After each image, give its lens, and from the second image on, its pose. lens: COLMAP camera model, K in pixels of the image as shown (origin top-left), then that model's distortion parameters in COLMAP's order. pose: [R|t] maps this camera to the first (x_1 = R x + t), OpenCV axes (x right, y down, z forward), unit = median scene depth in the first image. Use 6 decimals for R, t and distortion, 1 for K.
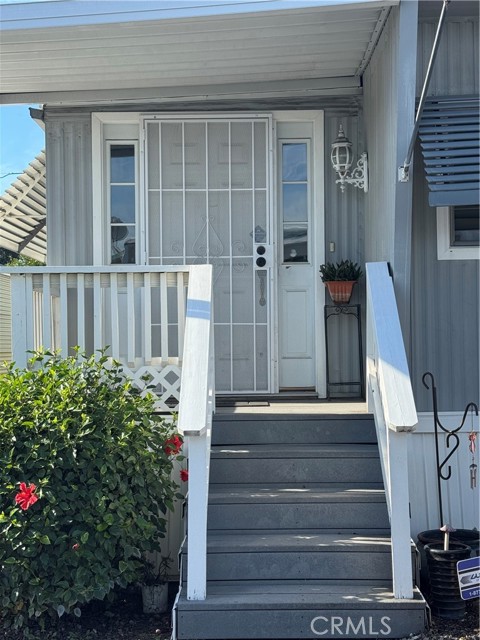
lens RADIAL K [[1059.5, 0, 240.0], [0, 1059.5, 320.0], [0, 0, 1]] dist [0.063550, 0.062025]
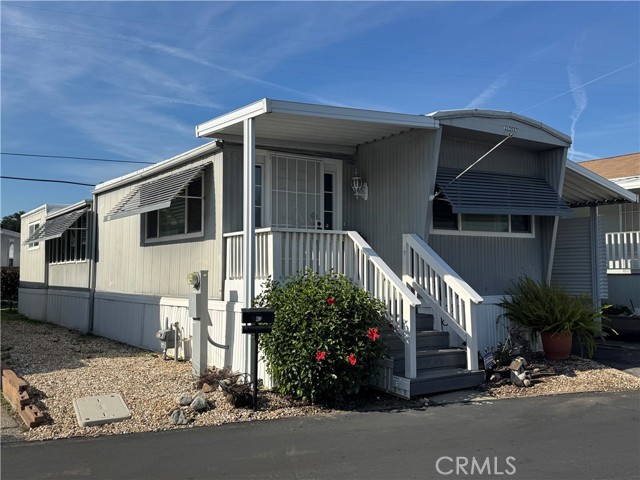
lens RADIAL K [[615.7, 0, 320.0], [0, 615.7, 240.0], [0, 0, 1]] dist [0.006521, -0.000798]
pose [[0.810612, 0.038497, 0.584317, -0.681781], [-0.020816, 0.999100, -0.036948, 0.010713], [-0.585214, 0.017787, 0.810684, 0.021387]]
